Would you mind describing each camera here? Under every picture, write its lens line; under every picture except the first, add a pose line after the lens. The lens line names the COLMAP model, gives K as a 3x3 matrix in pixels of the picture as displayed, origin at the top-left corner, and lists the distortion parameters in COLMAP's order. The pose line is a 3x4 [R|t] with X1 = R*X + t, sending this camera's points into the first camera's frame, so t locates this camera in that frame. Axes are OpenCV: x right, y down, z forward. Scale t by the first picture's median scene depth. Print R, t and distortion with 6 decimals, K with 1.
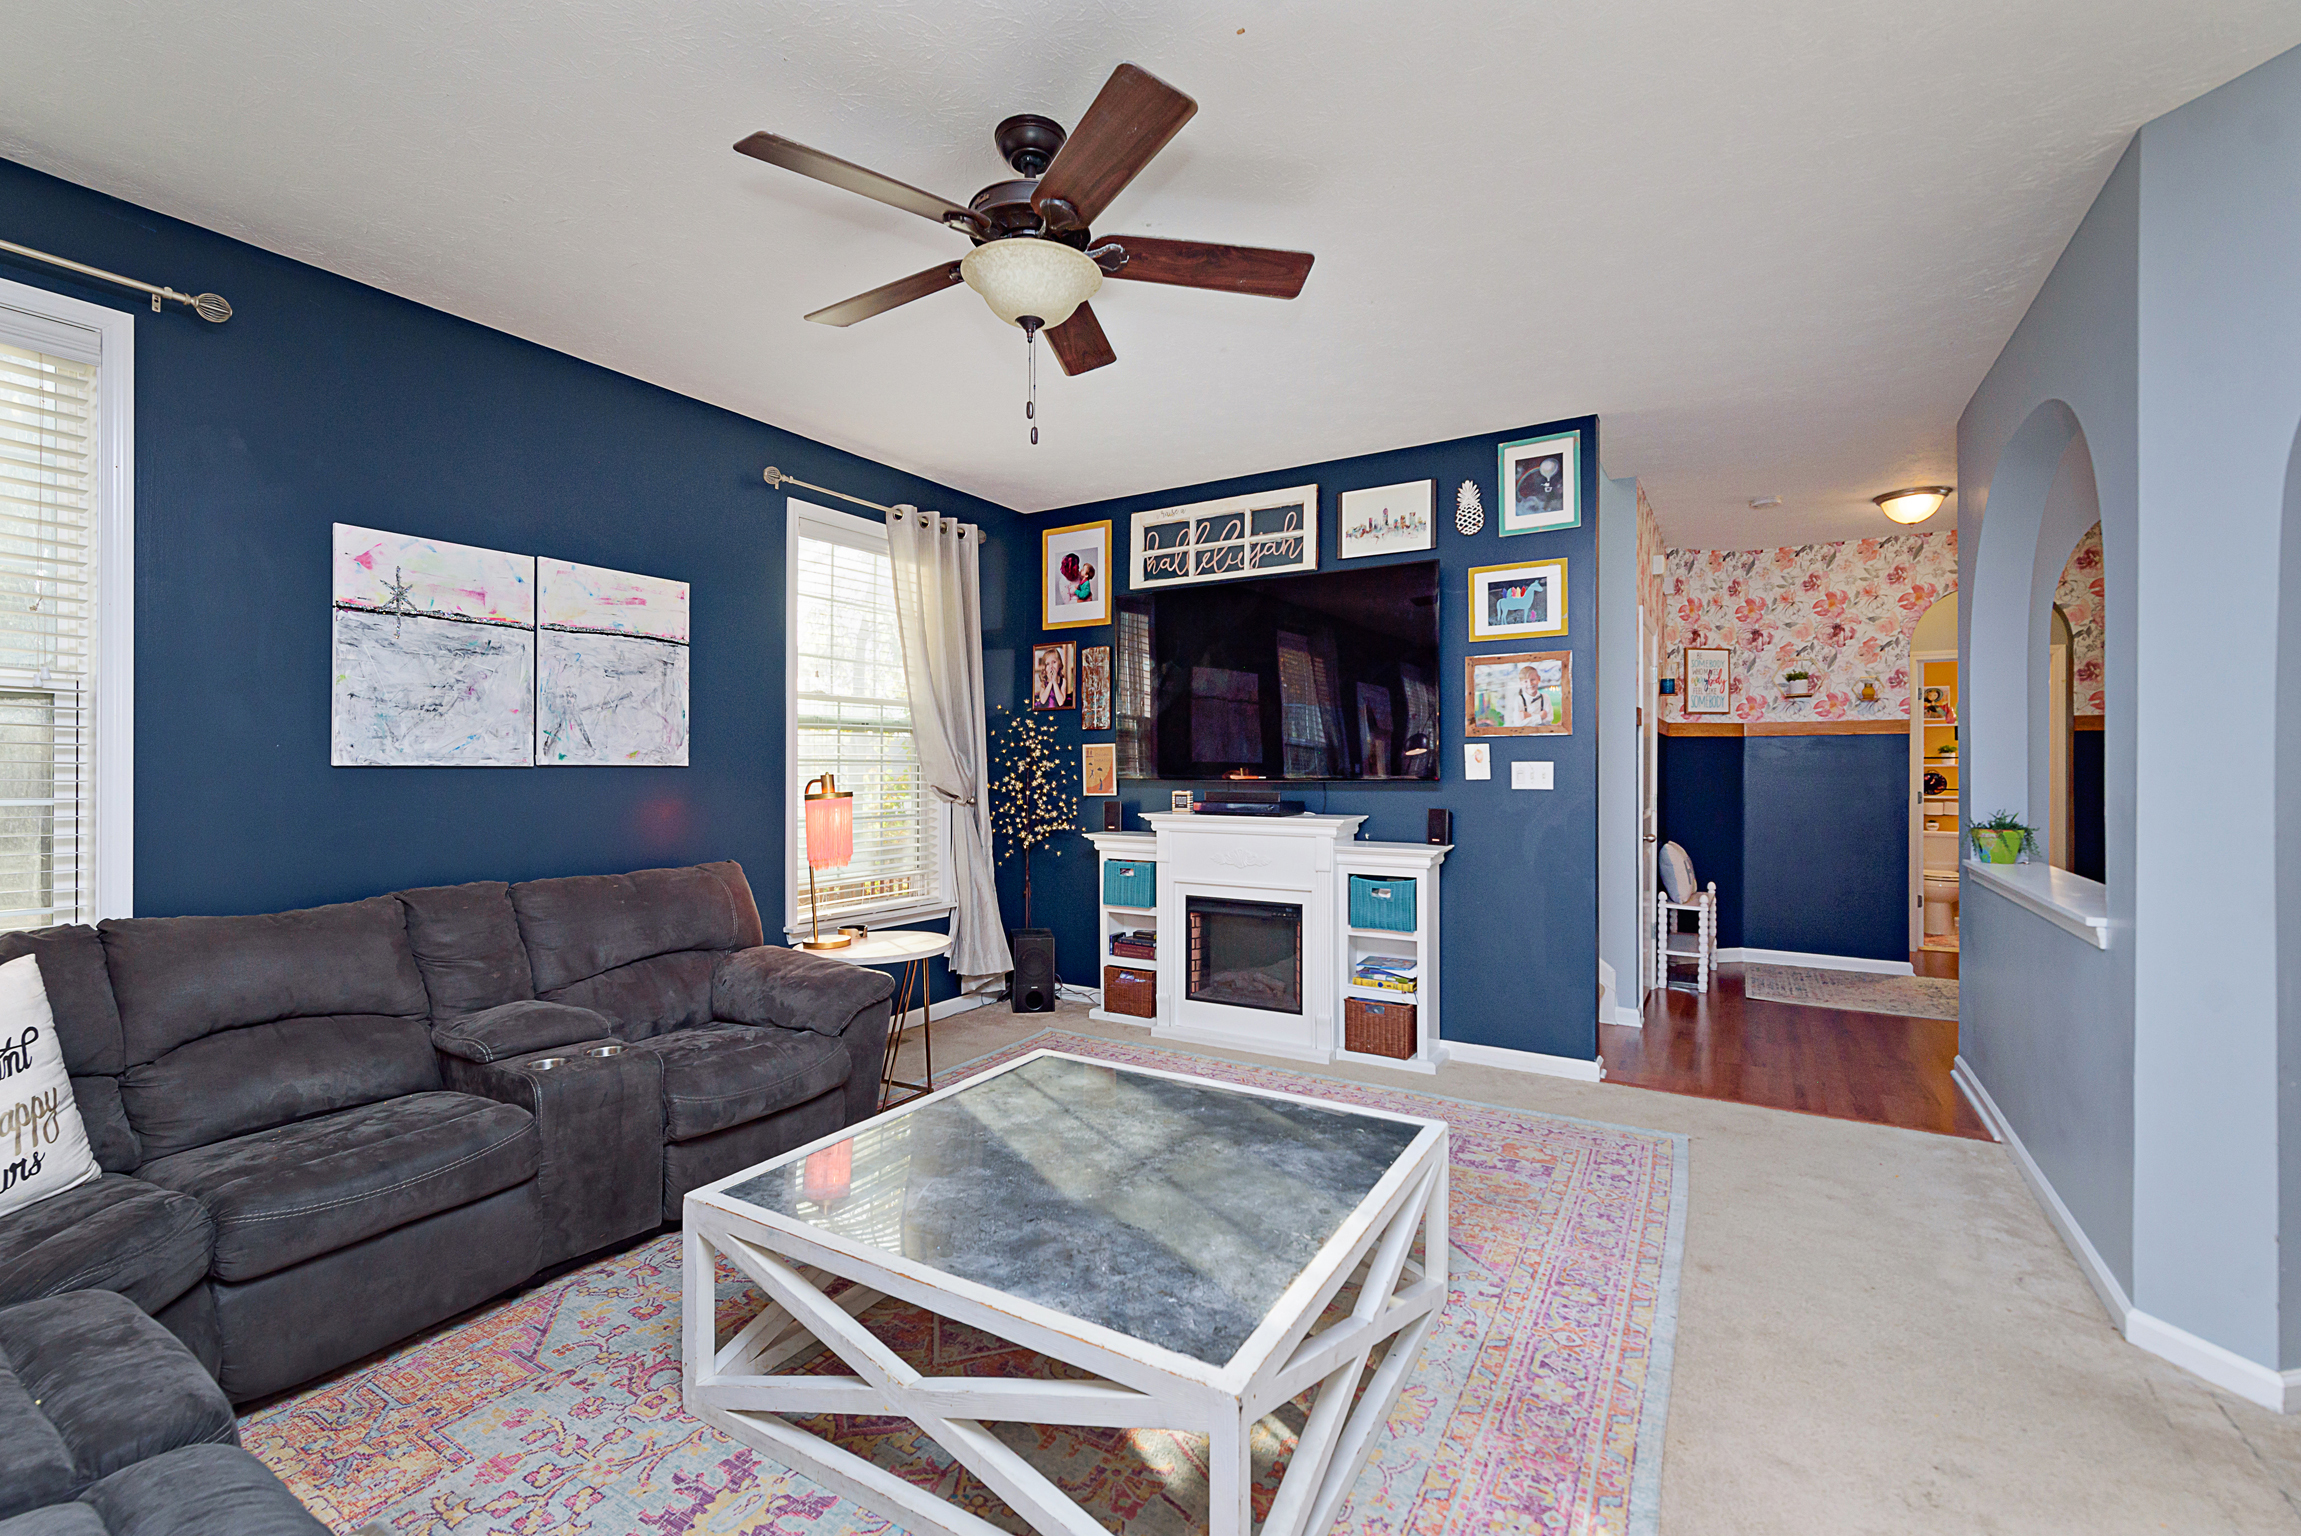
lens RADIAL K [[984.0, 0, 1122.7], [0, 984.0, 768.8], [0, 0, 1]] dist [-0.000132, -0.000574]
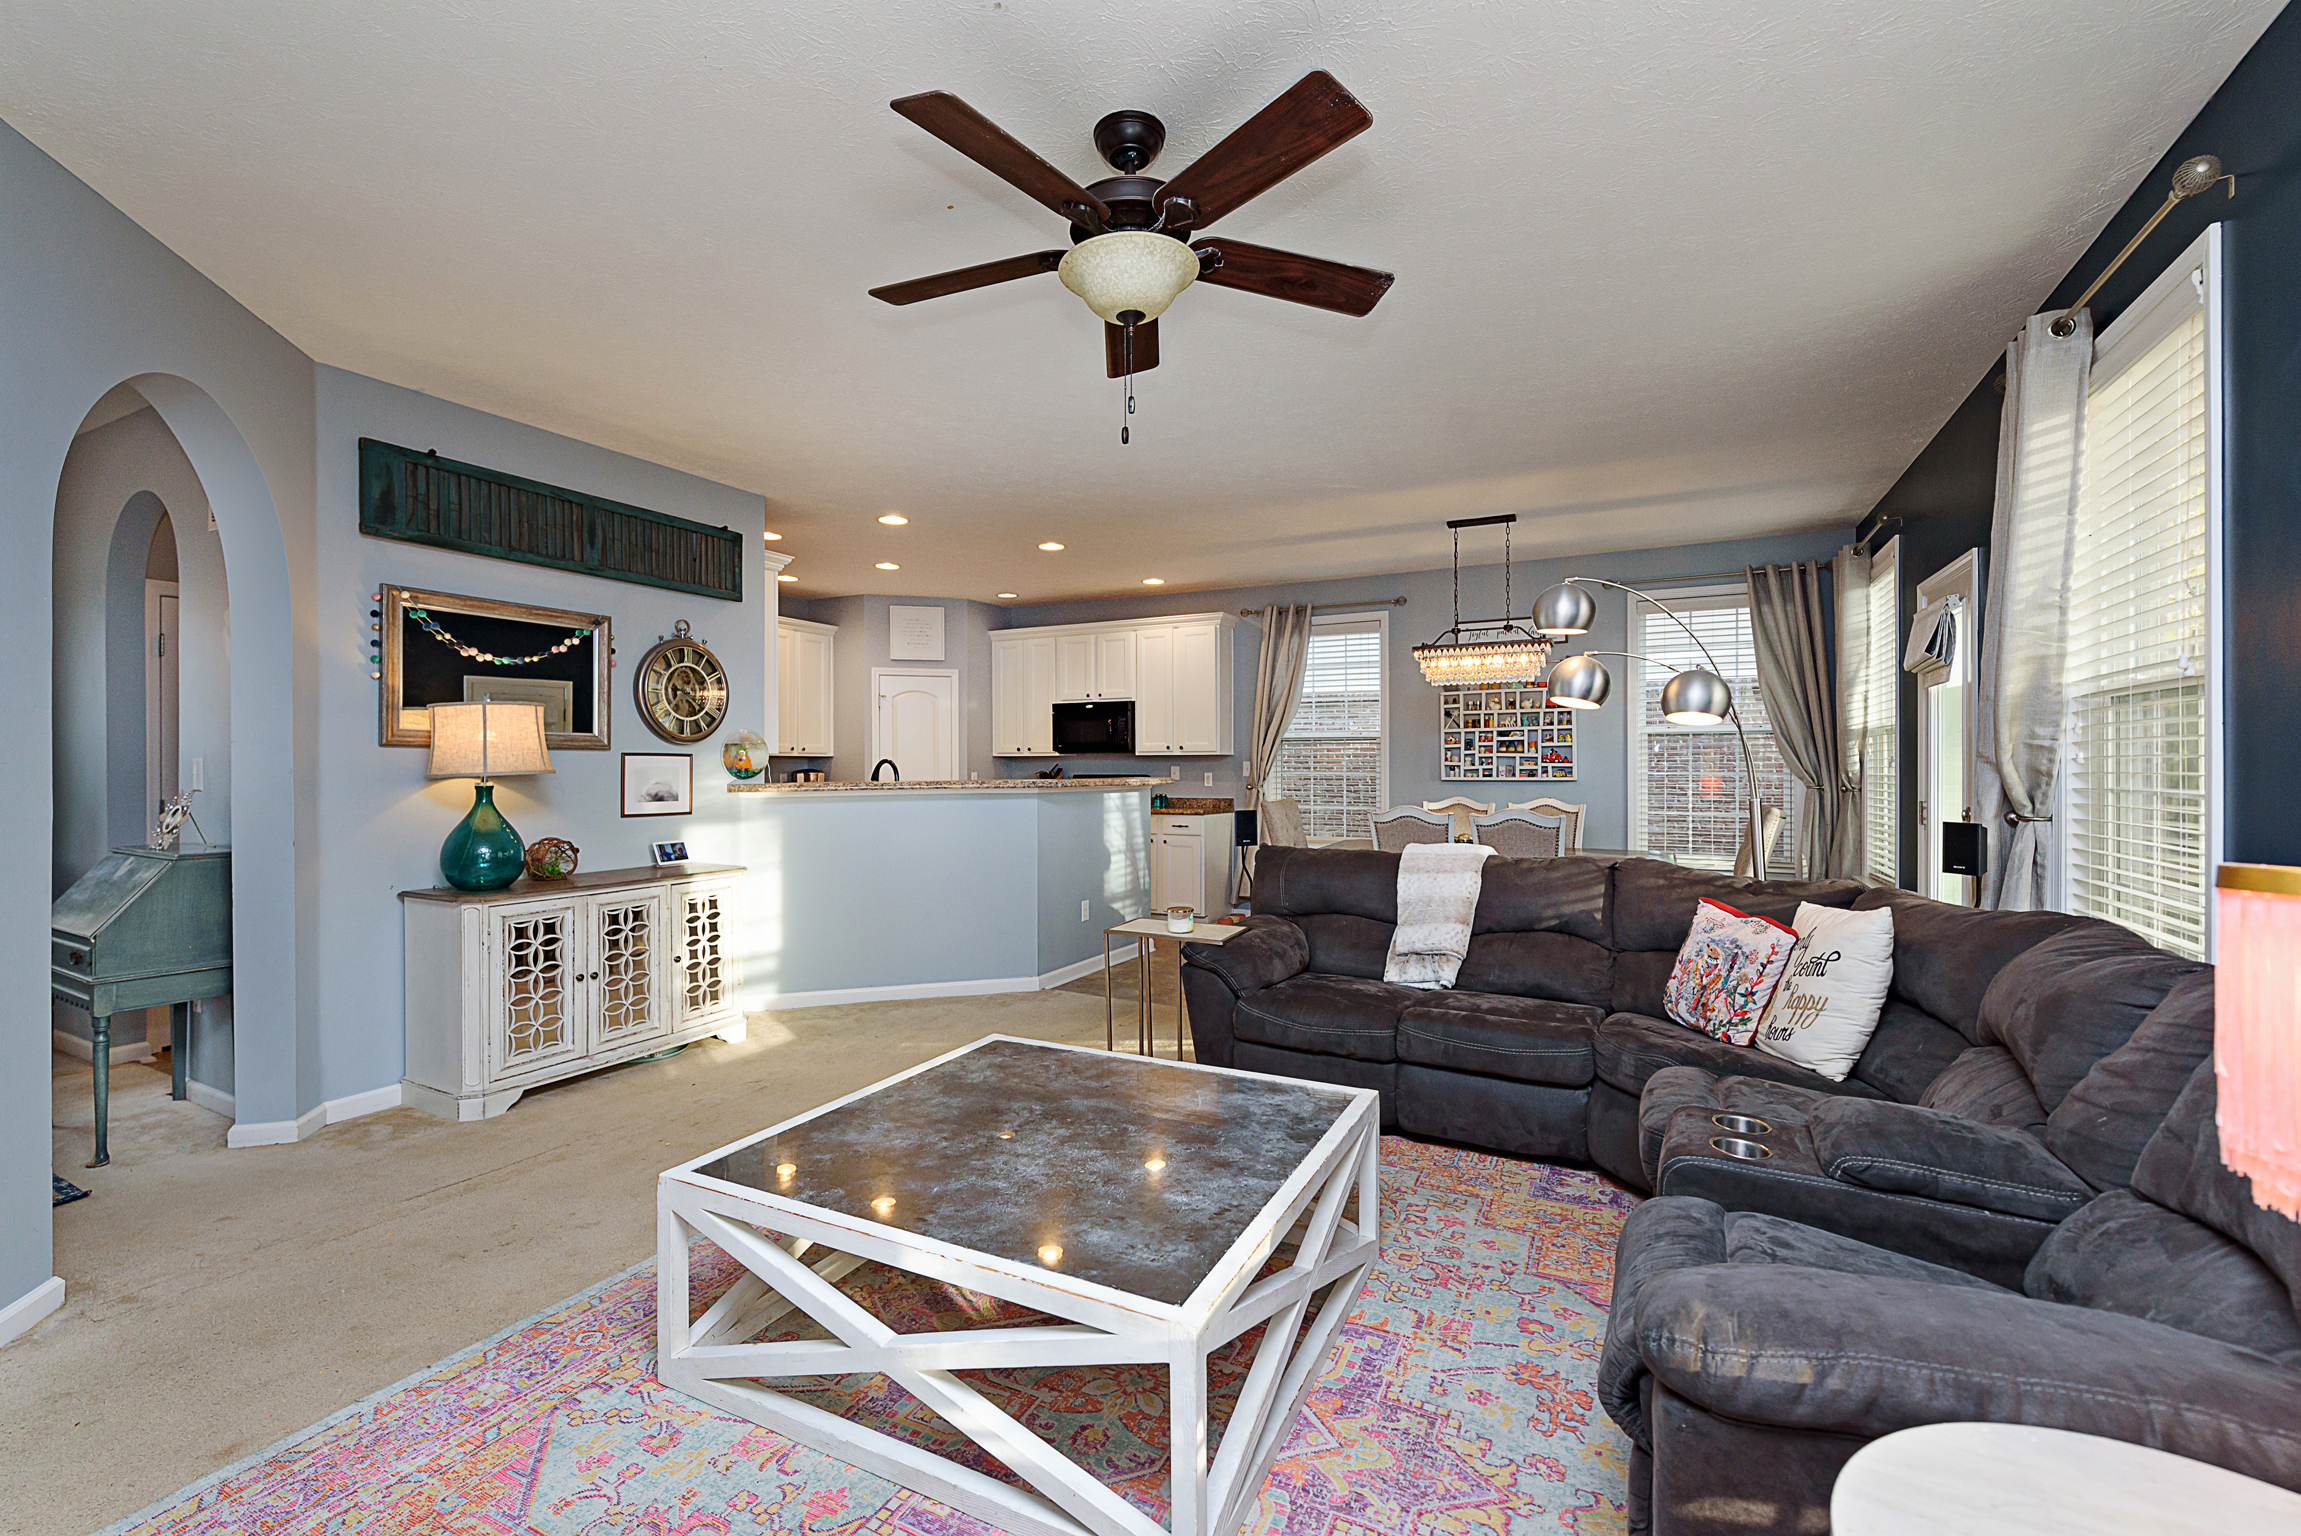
lens RADIAL K [[984.0, 0, 1128.1], [0, 984.0, 764.5], [0, 0, 1]] dist [-0.000132, -0.000574]
pose [[-0.997247, 0.000032, -0.074149, -0.008722], [-0.000027, 1.000000, 0.000789, -0.000245], [0.074149, 0.000788, -0.997247, 1.053191]]
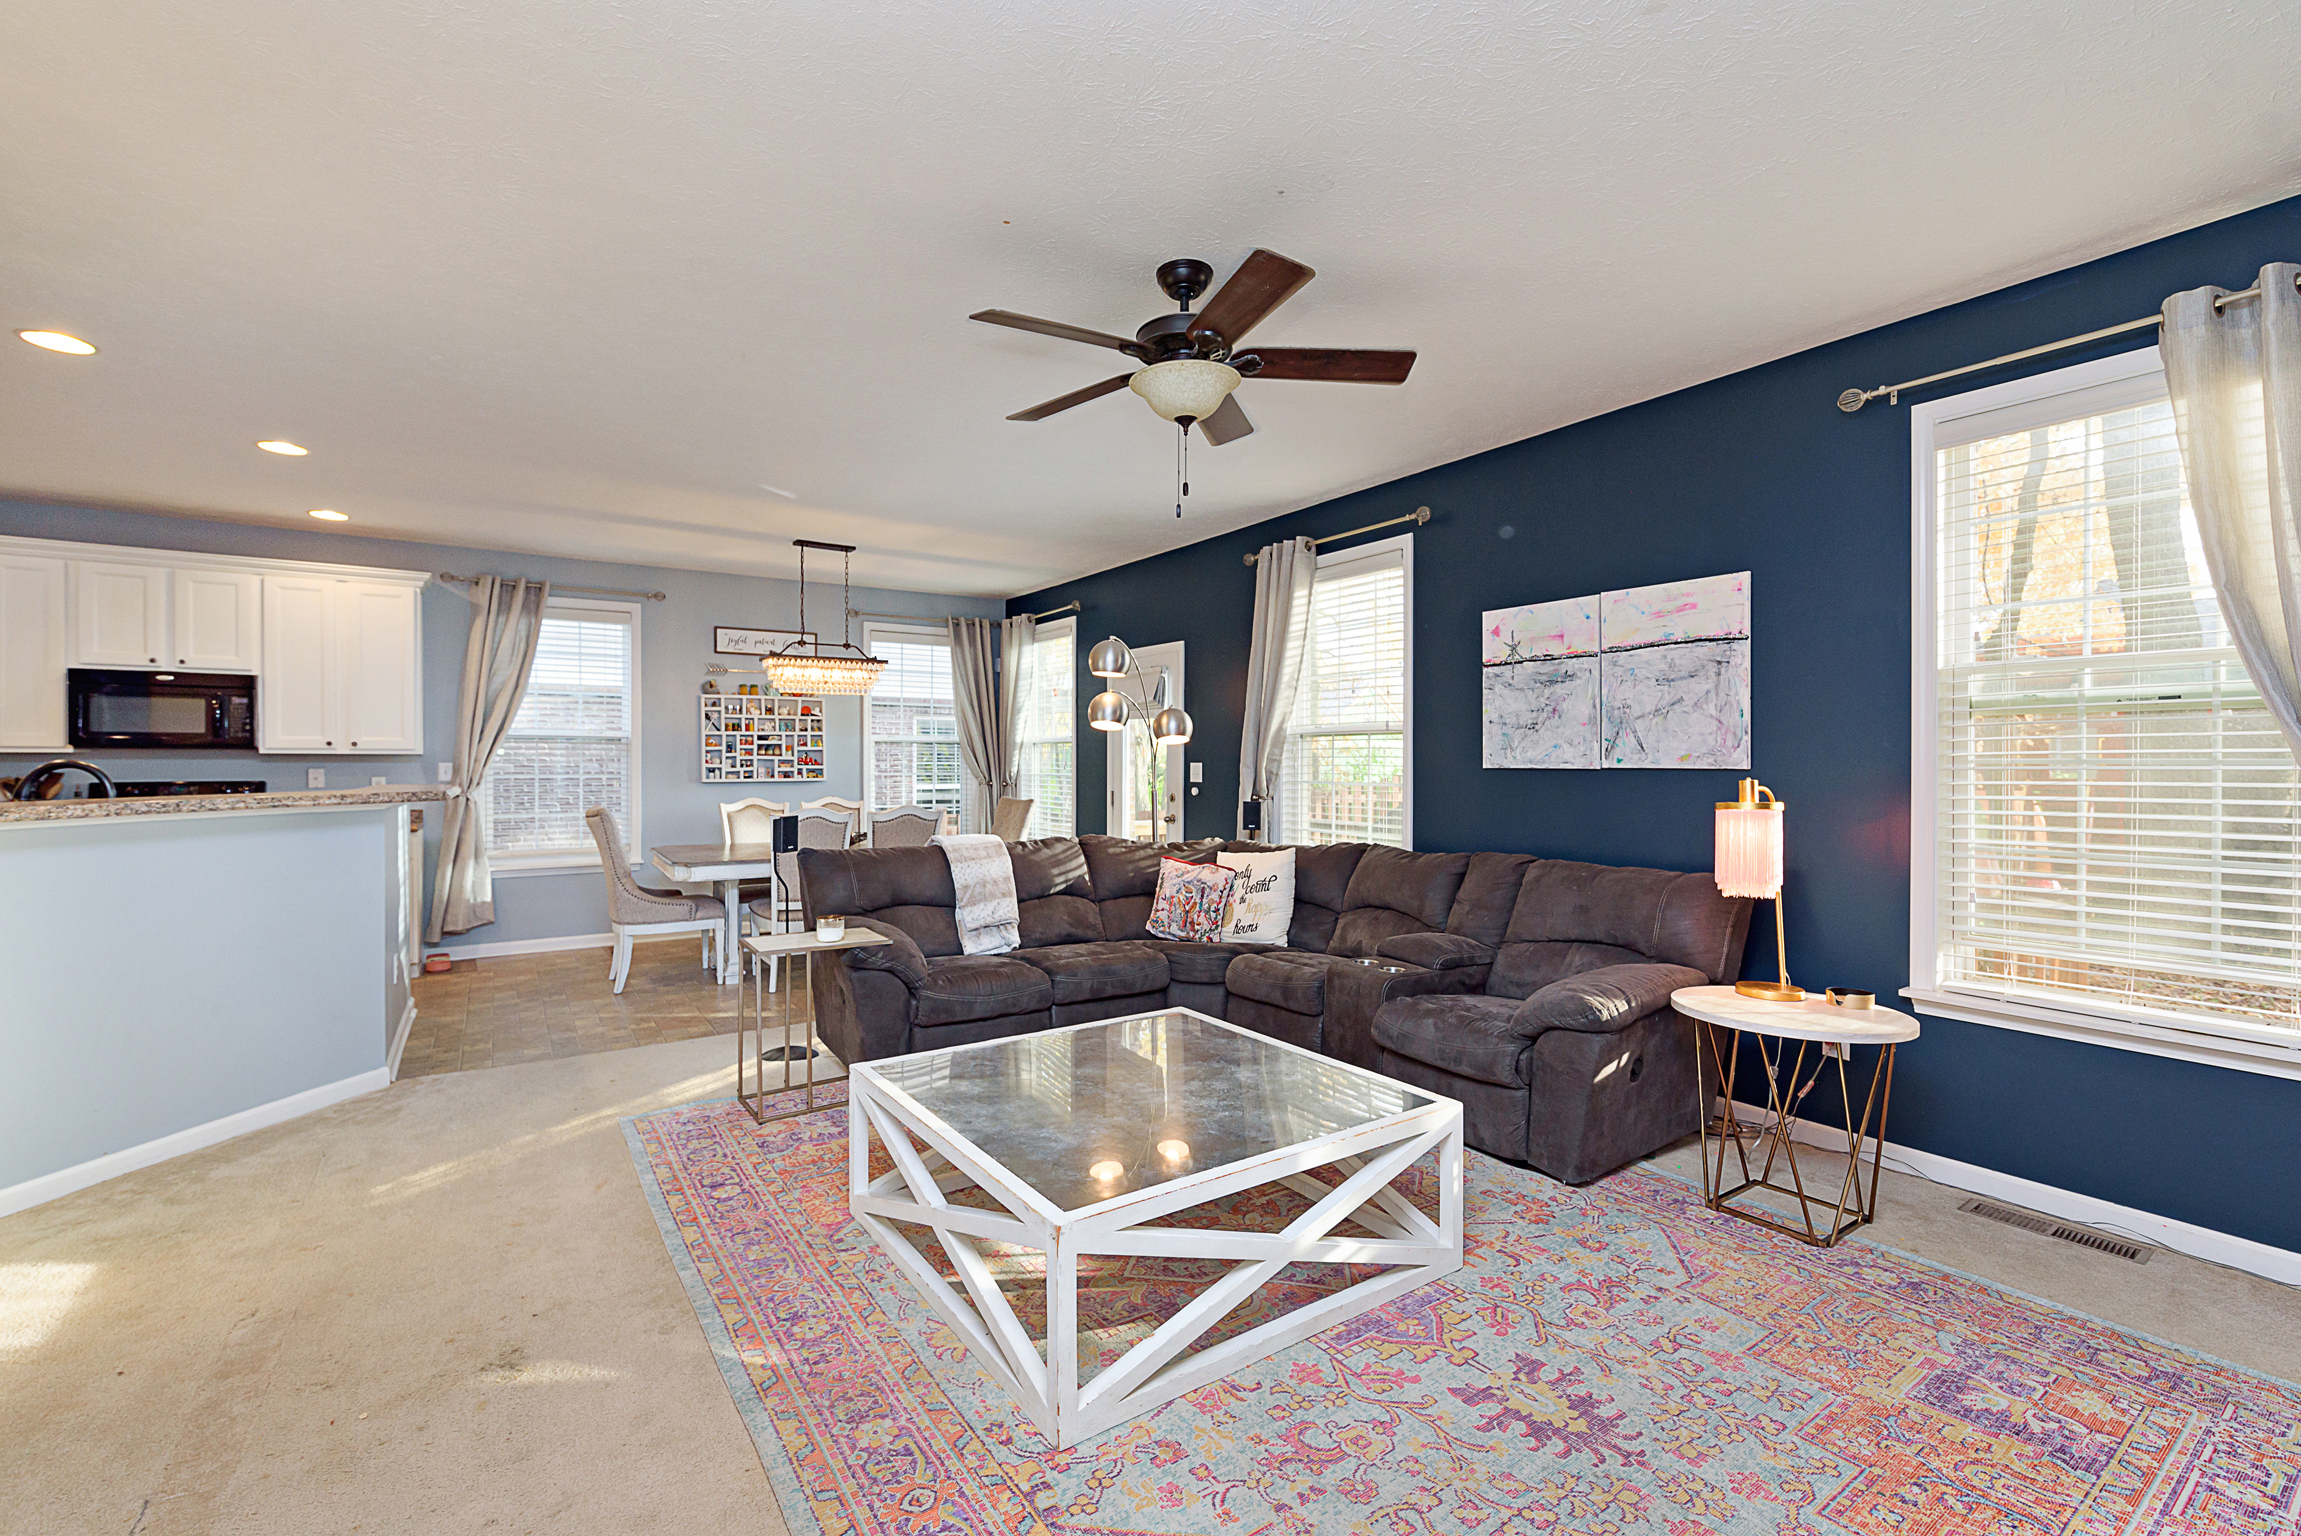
lens RADIAL K [[984.0, 0, 1130.5], [0, 984.0, 756.6], [0, 0, 1]] dist [-0.000132, -0.000574]
pose [[-0.412090, -0.007204, -0.911115, 0.573414], [-0.002327, 0.999974, -0.006855, -0.006457], [0.911140, -0.000704, -0.412096, 0.768331]]
